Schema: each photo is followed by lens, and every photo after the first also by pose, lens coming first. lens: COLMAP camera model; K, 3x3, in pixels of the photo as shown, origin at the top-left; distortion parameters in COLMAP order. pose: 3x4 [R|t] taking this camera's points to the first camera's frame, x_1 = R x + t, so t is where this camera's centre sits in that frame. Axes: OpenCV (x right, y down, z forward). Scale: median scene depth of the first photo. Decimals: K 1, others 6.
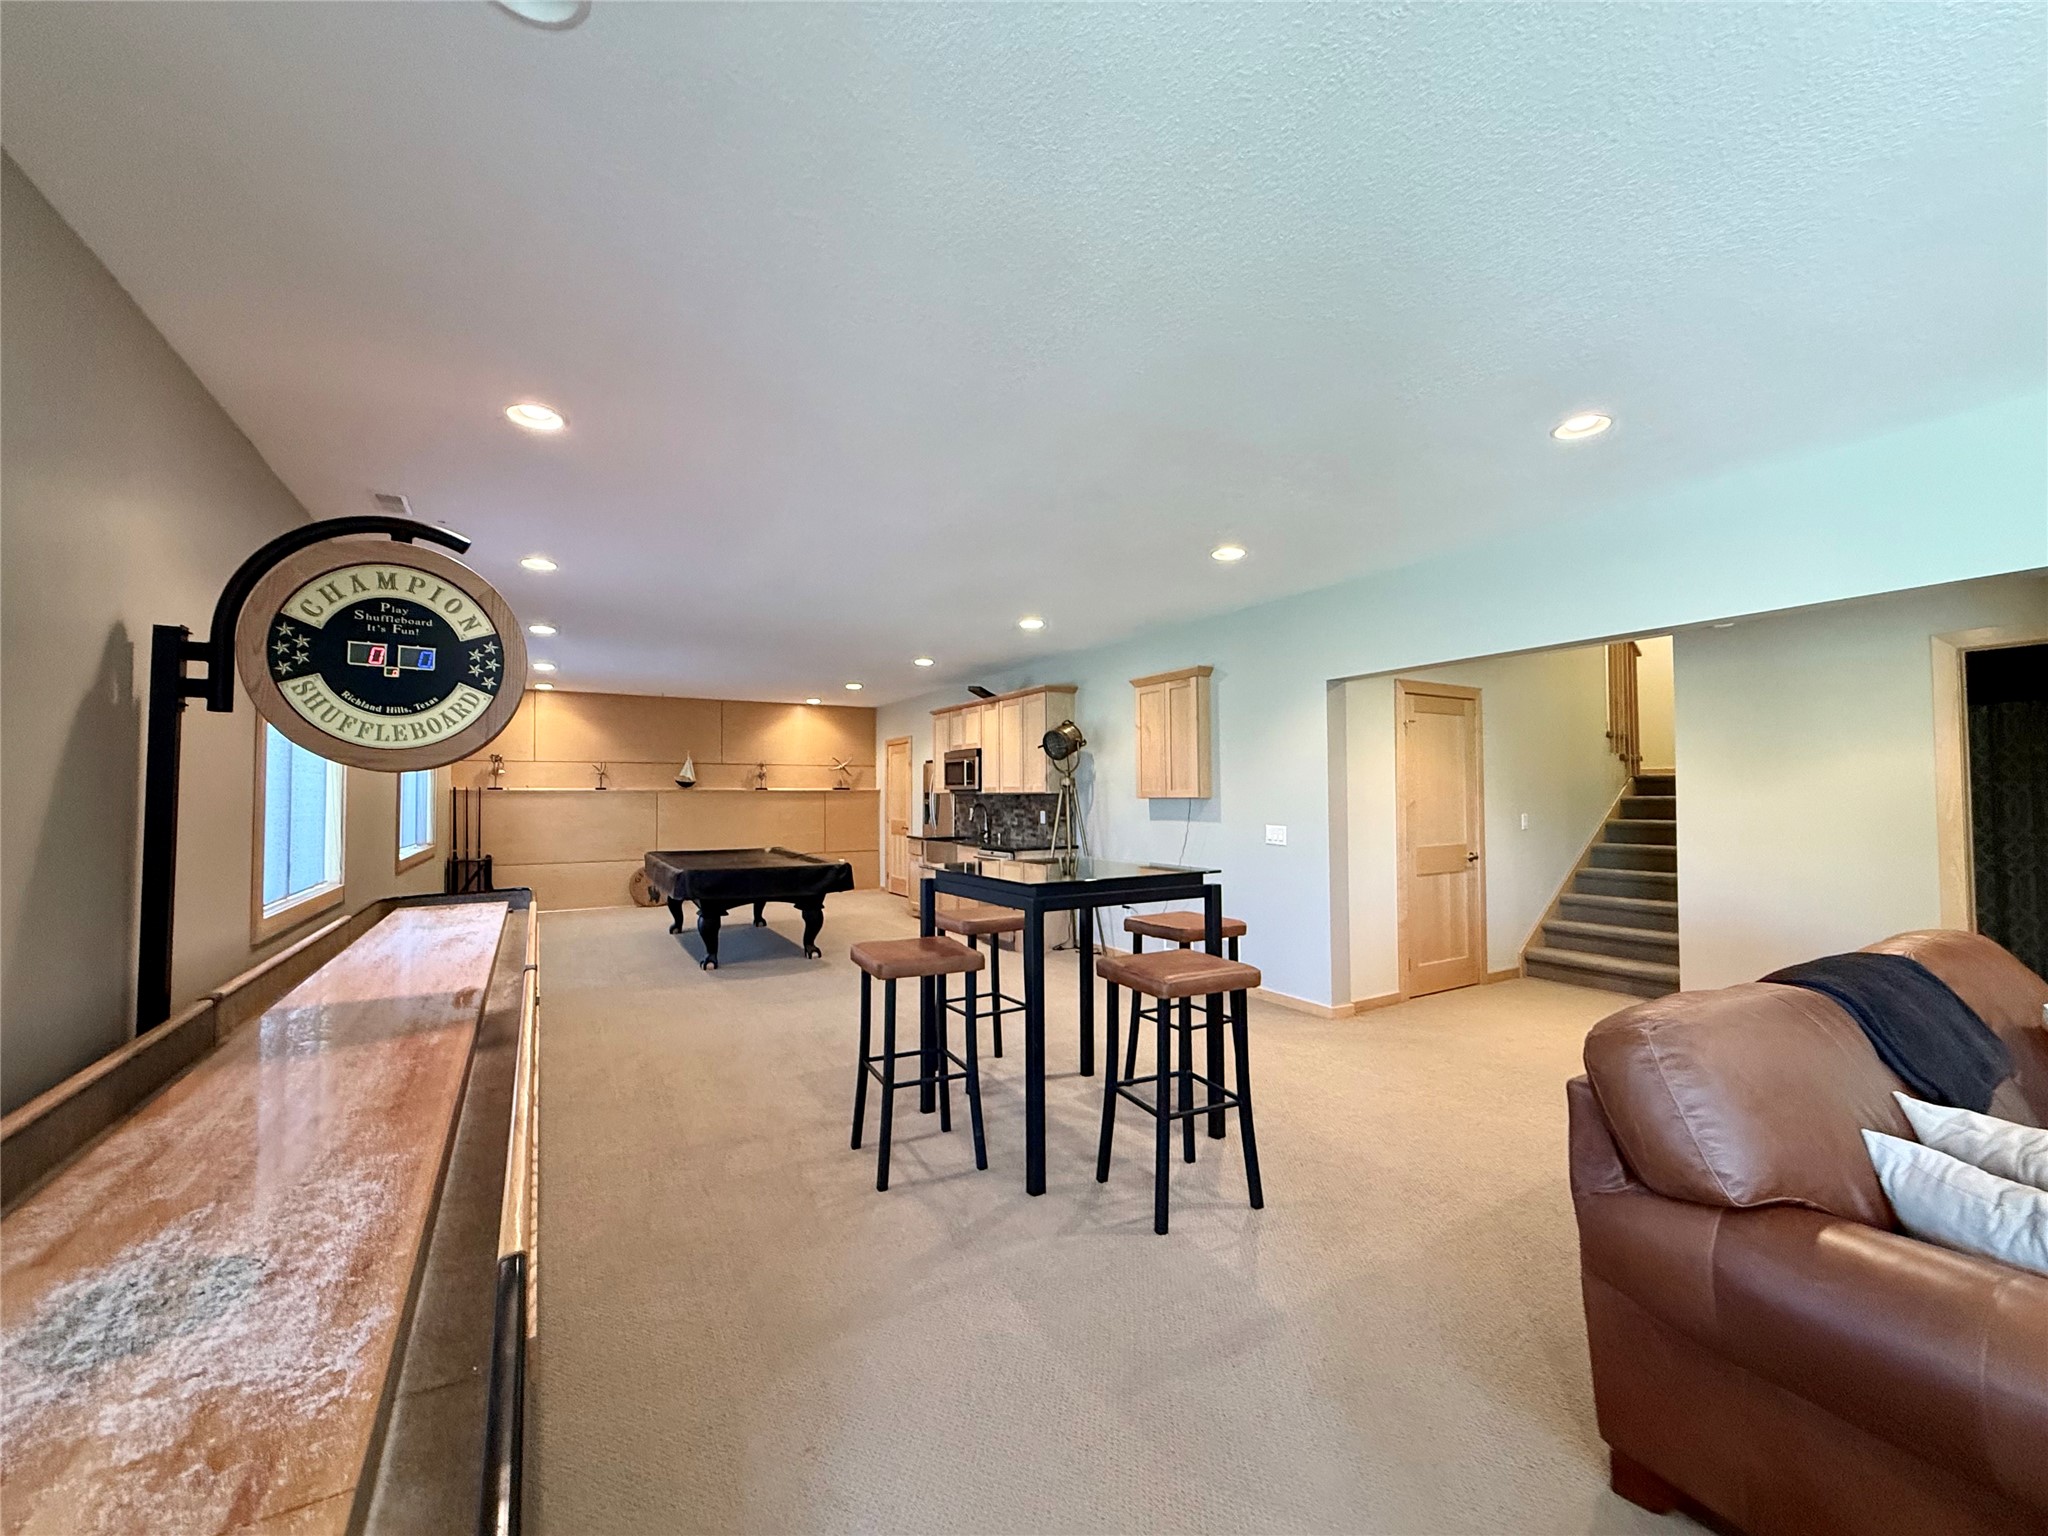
lens RADIAL K [[815.0, 0, 1024.3], [0, 815.0, 767.7], [0, 0, 1]] dist [-0.001996, 0.000652]
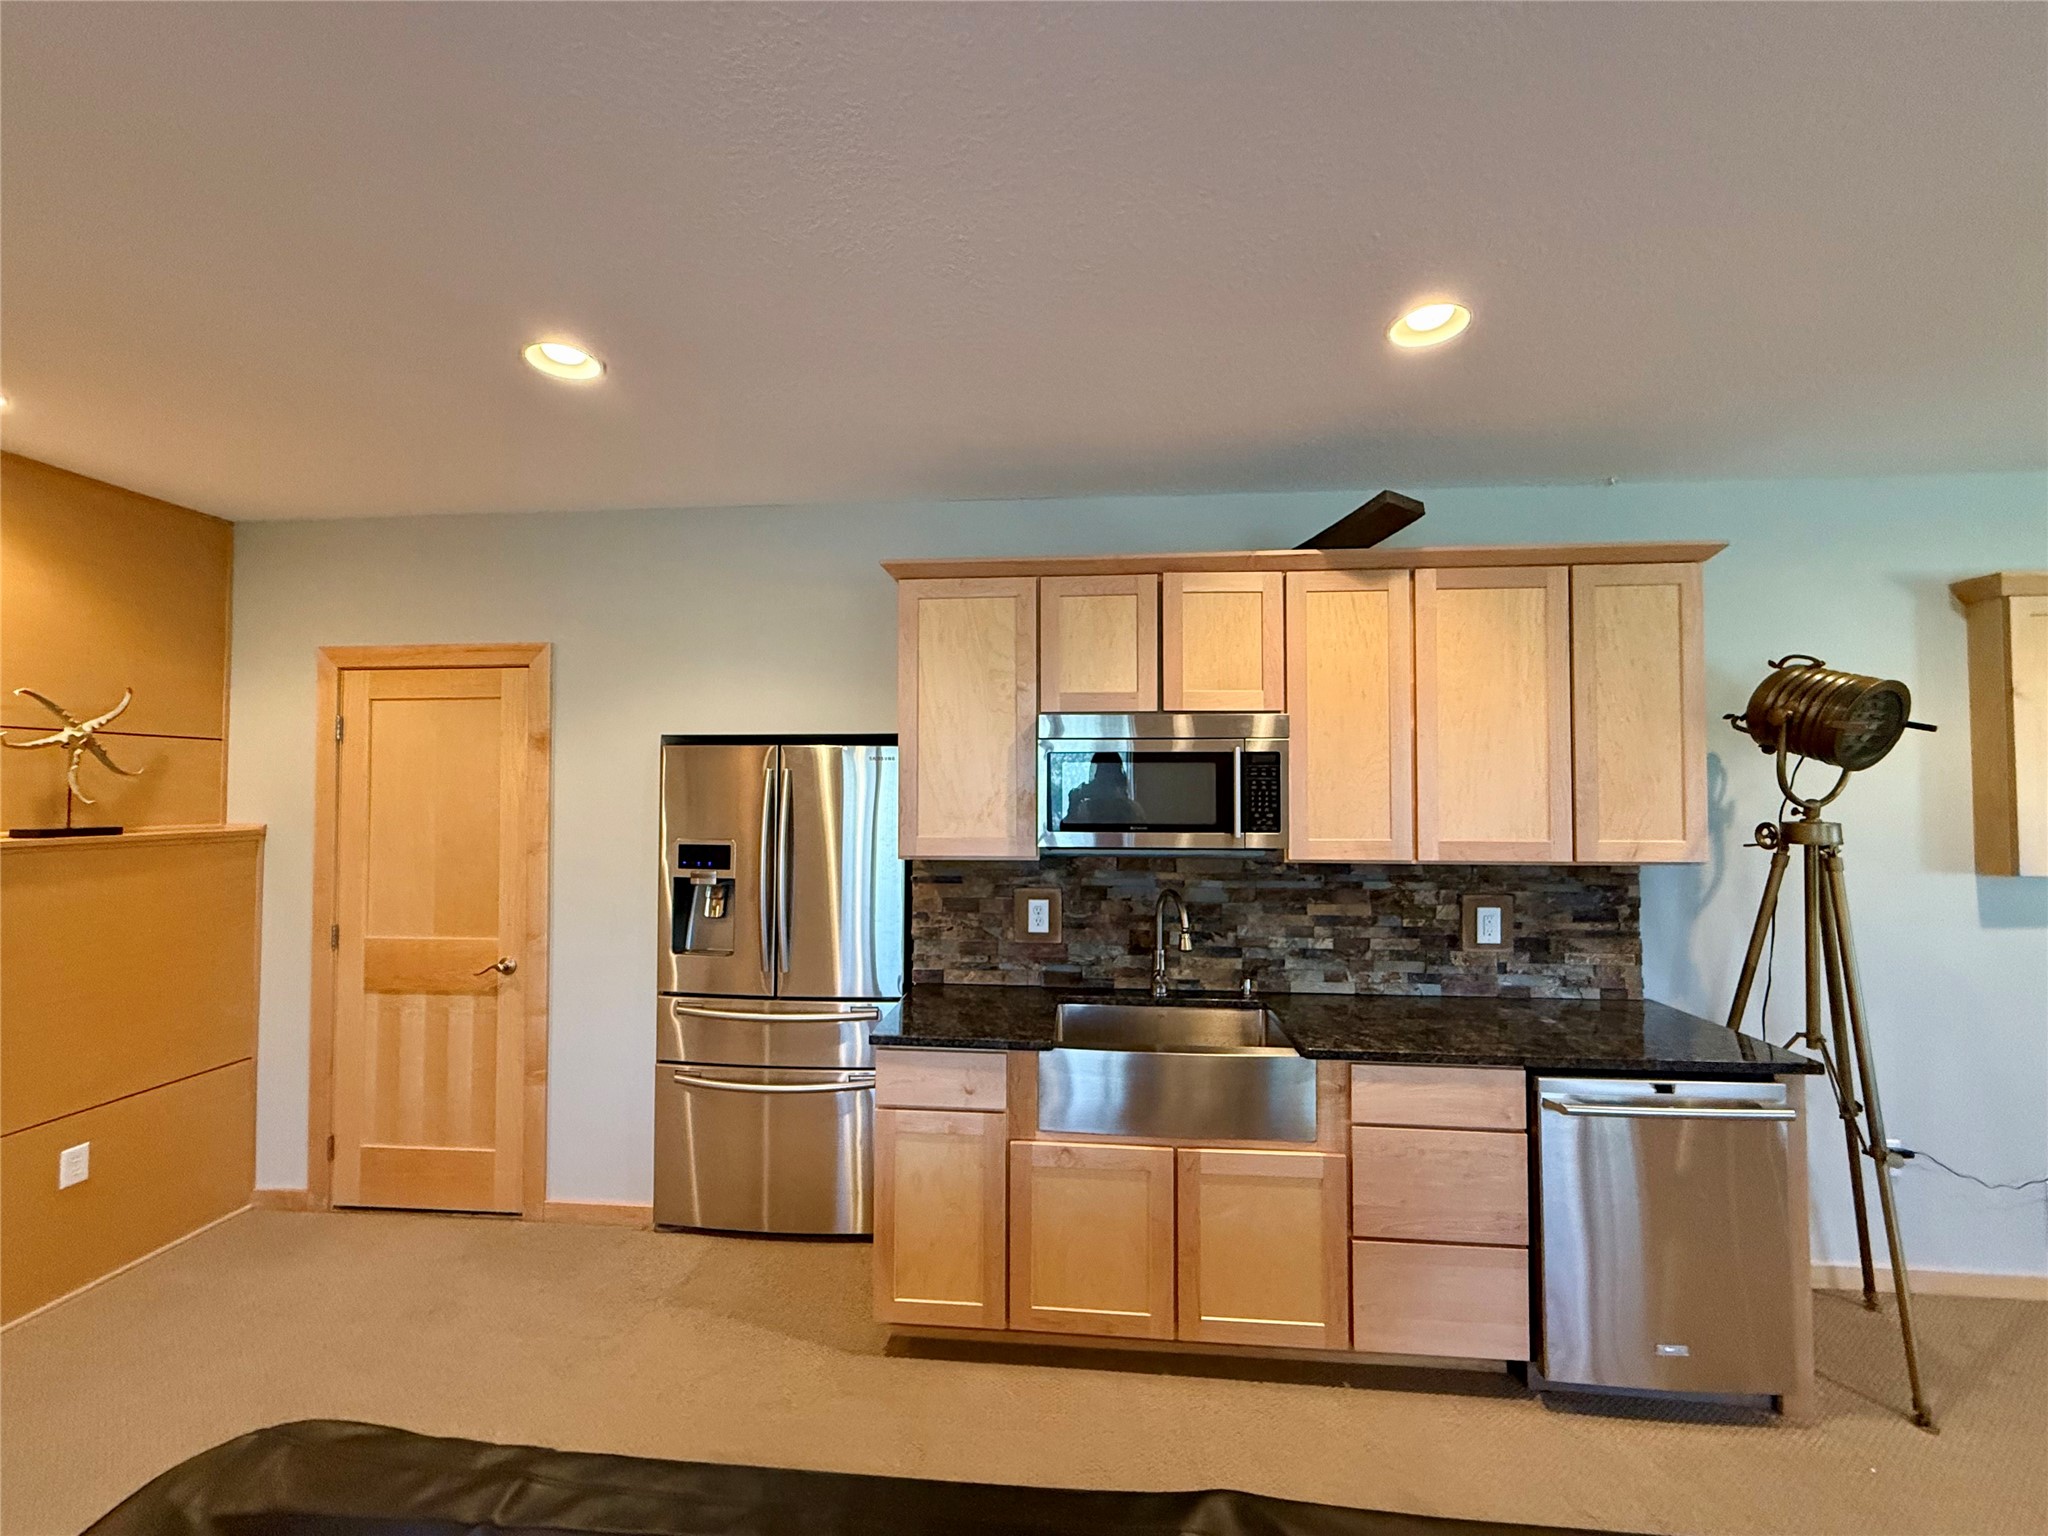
lens RADIAL K [[815.0, 0, 1022.1], [0, 815.0, 764.7], [0, 0, 1]] dist [-0.001996, 0.000652]
pose [[0.578064, 0.023204, 0.815661, -0.358281], [-0.030972, 0.999499, -0.006484, 0.000151], [-0.815403, -0.021515, 0.578493, 0.909060]]
